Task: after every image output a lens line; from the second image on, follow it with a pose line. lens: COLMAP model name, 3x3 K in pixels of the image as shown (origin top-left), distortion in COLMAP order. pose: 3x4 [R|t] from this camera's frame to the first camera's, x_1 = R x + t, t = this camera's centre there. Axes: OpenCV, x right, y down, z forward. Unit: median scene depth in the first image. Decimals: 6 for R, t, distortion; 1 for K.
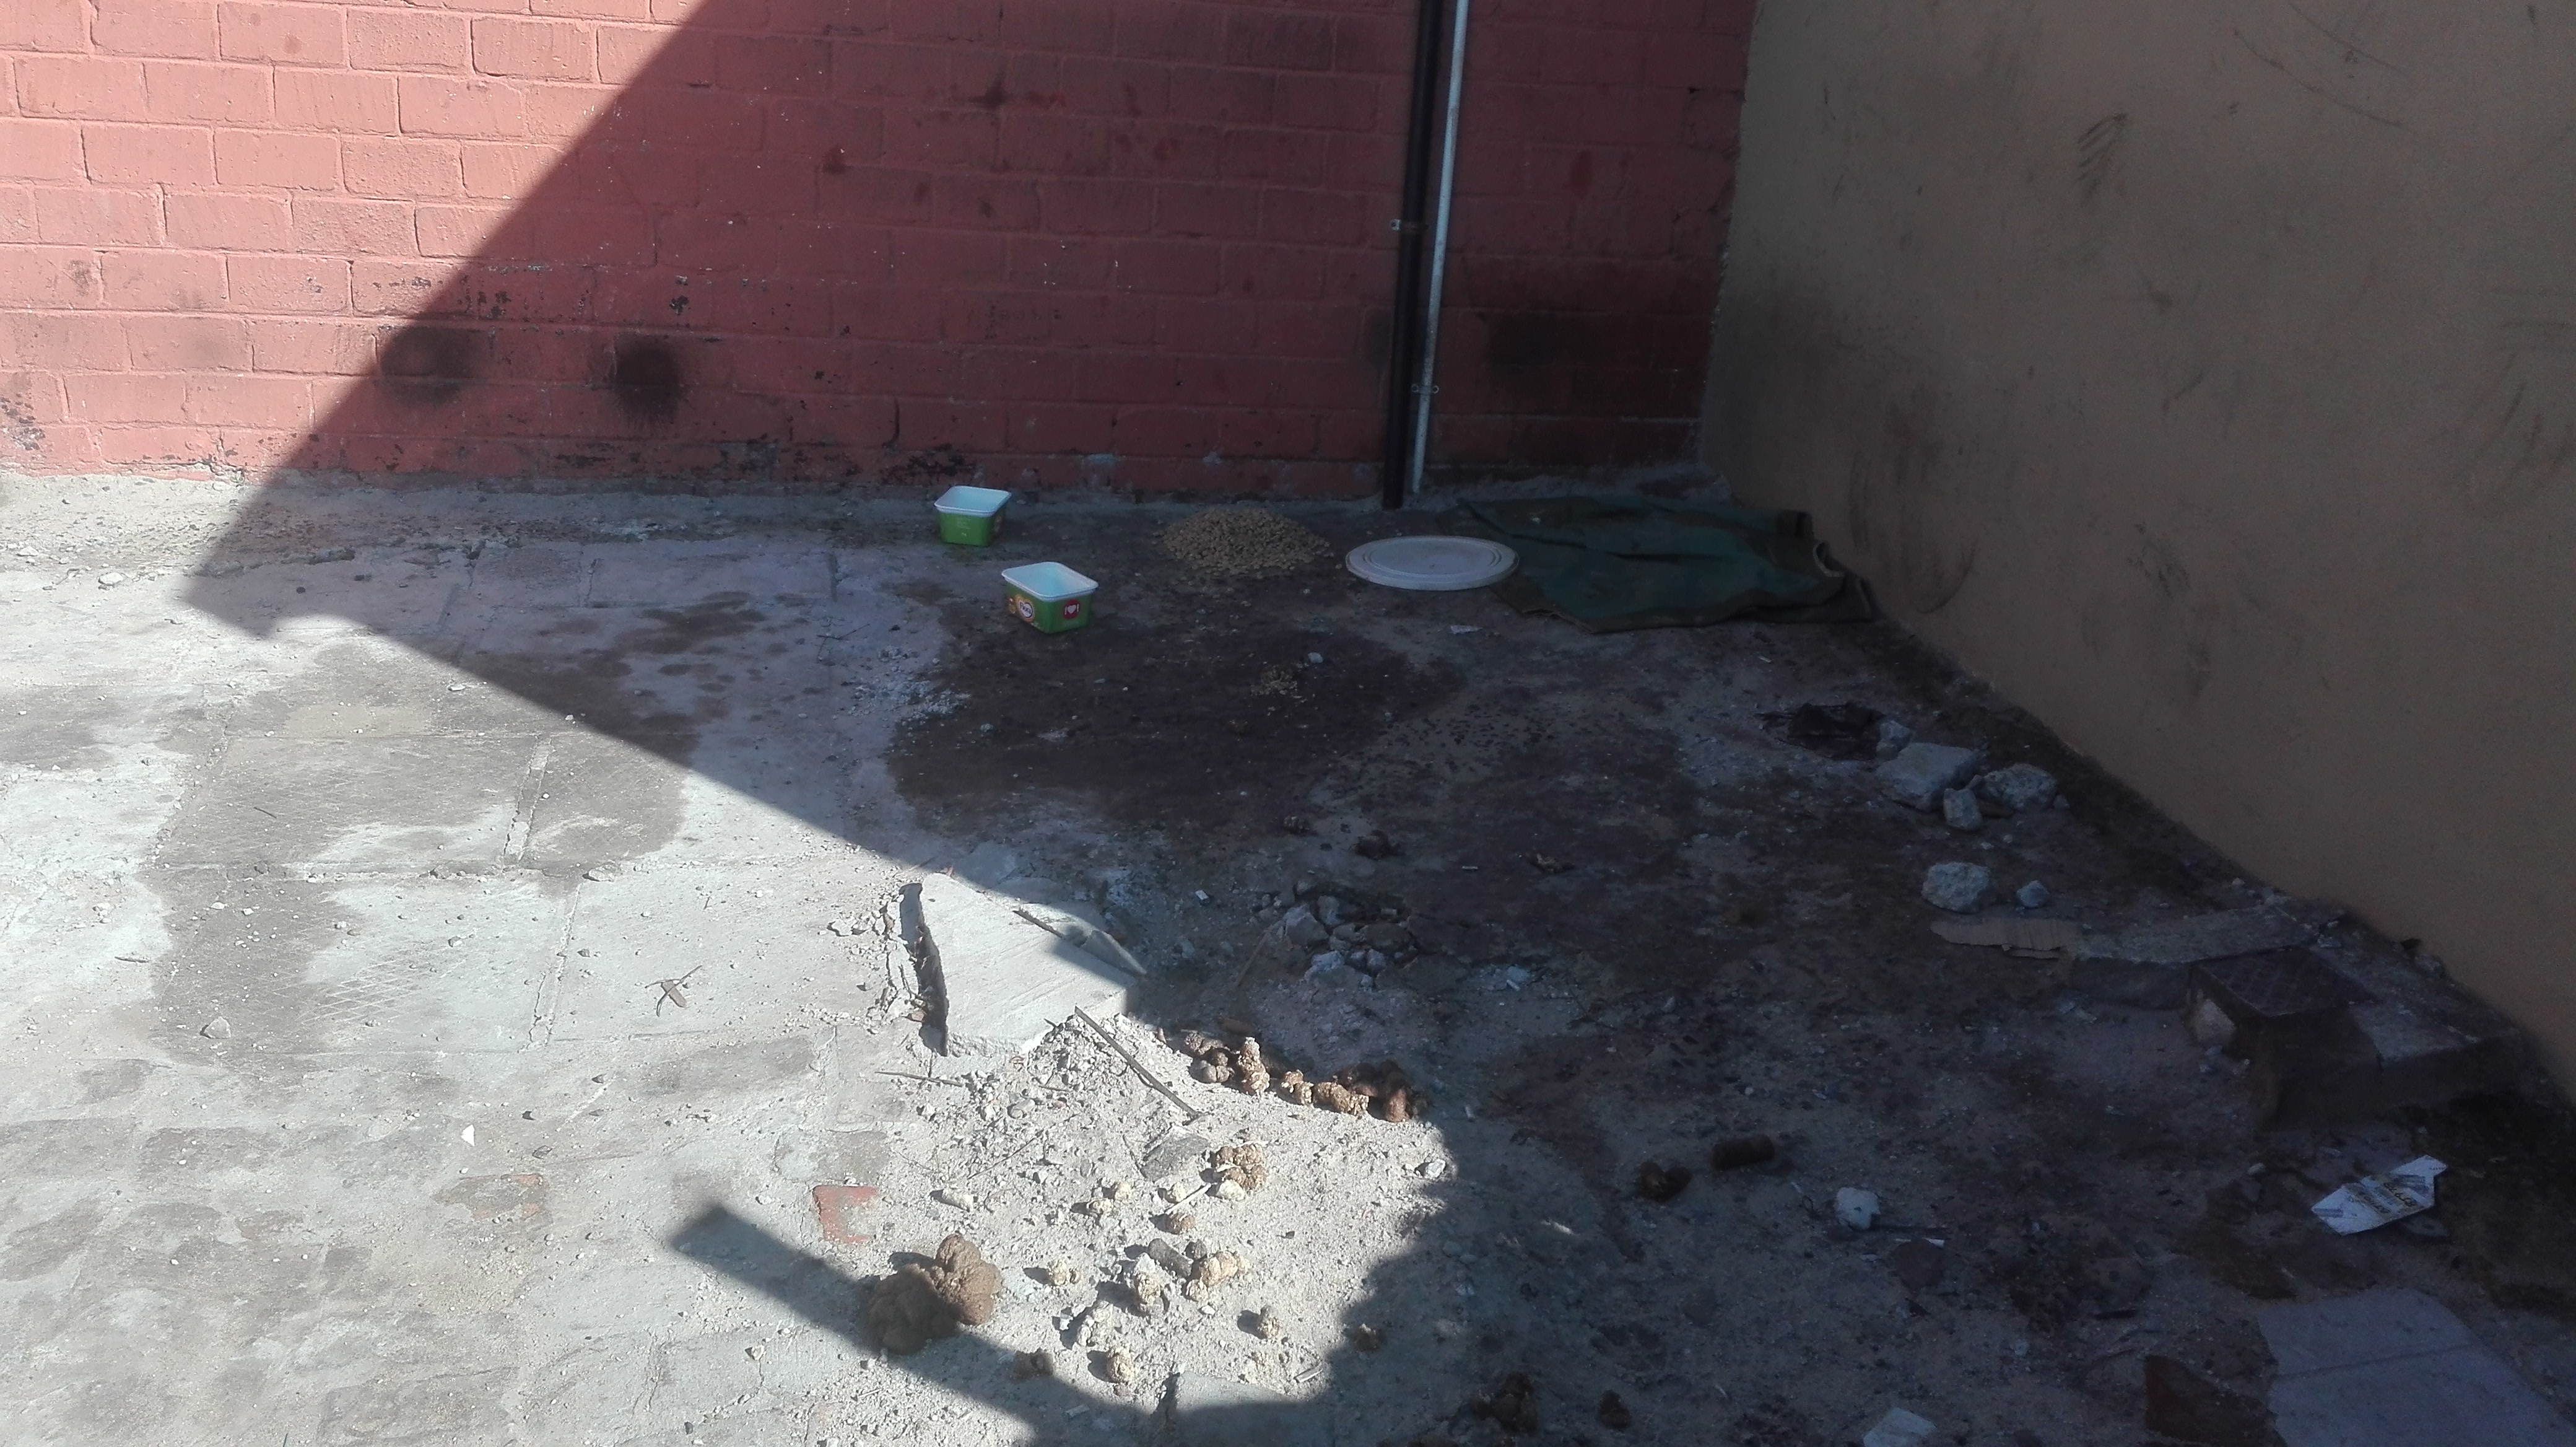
lens RADIAL K [[2097.1, 0, 1287.6], [0, 2097.1, 715.6], [0, 0, 1]] dist [0.146310, -0.300232]
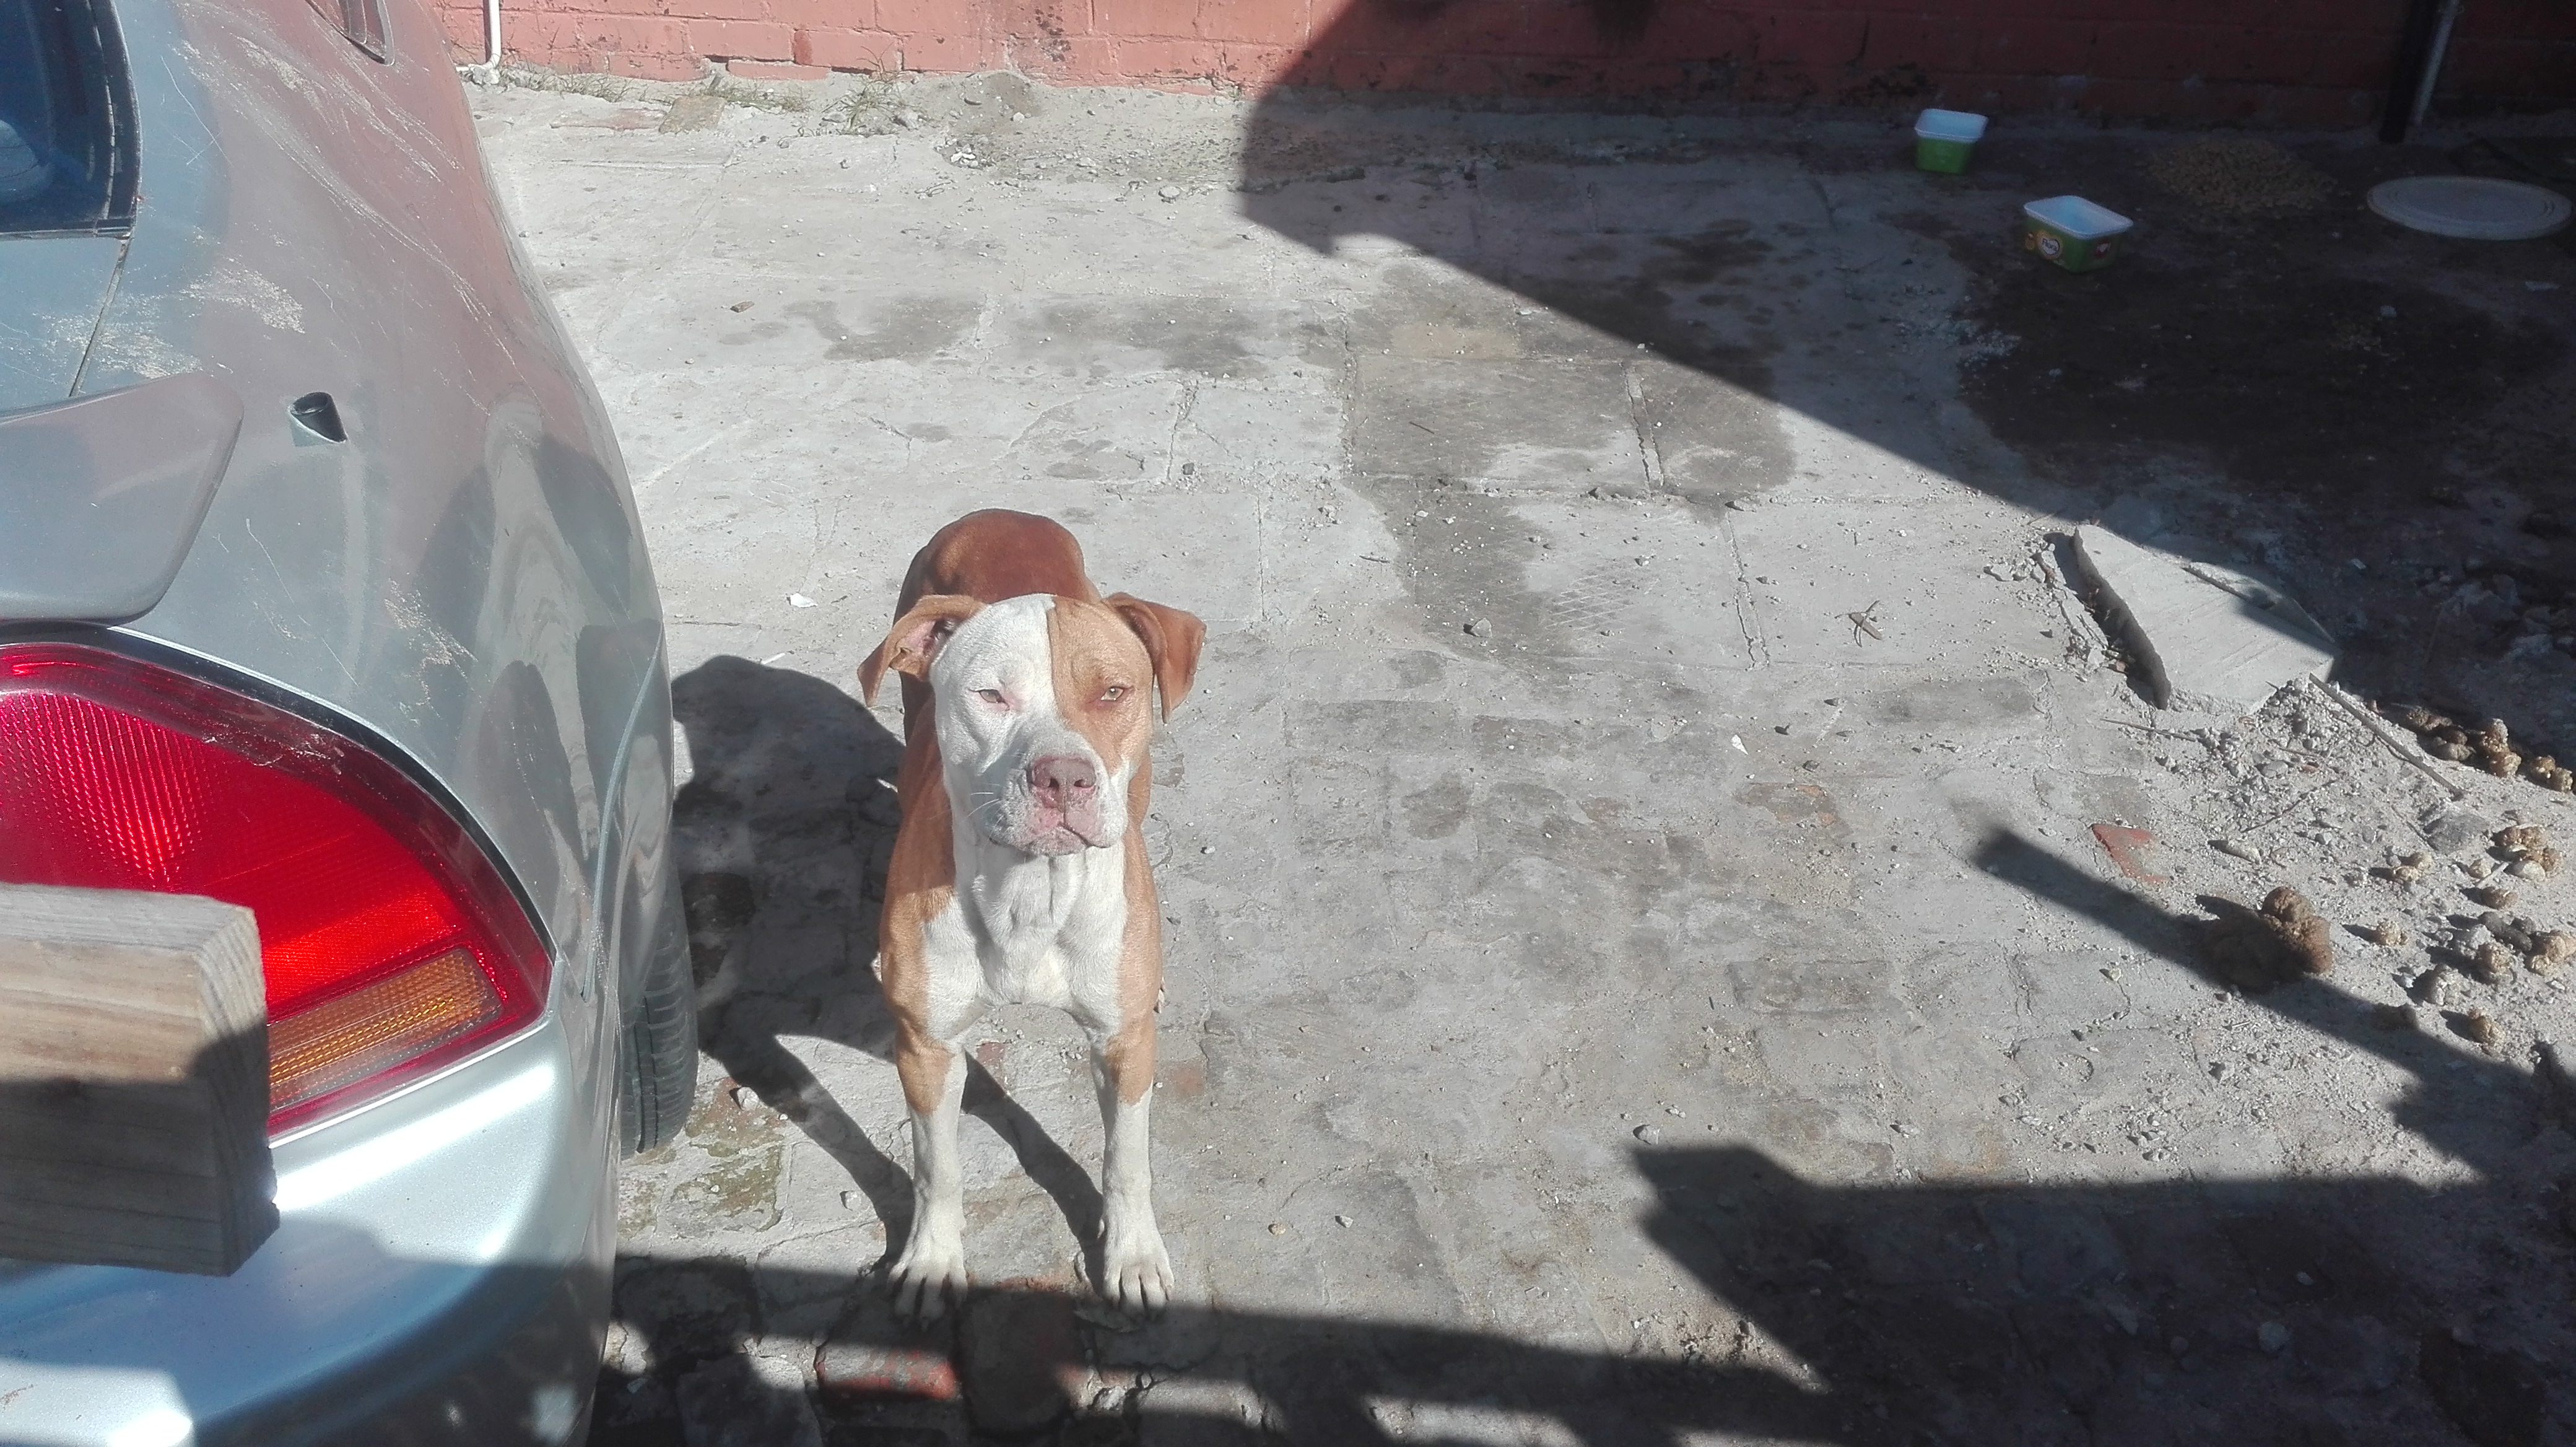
lens RADIAL K [[2097.1, 0, 1287.6], [0, 2097.1, 715.6], [0, 0, 1]] dist [0.146310, -0.300232]
pose [[0.971597, 0.085580, -0.220625, -0.287066], [-0.044313, 0.981622, 0.185622, -0.006566], [0.232456, -0.170573, 0.957533, -0.068517]]
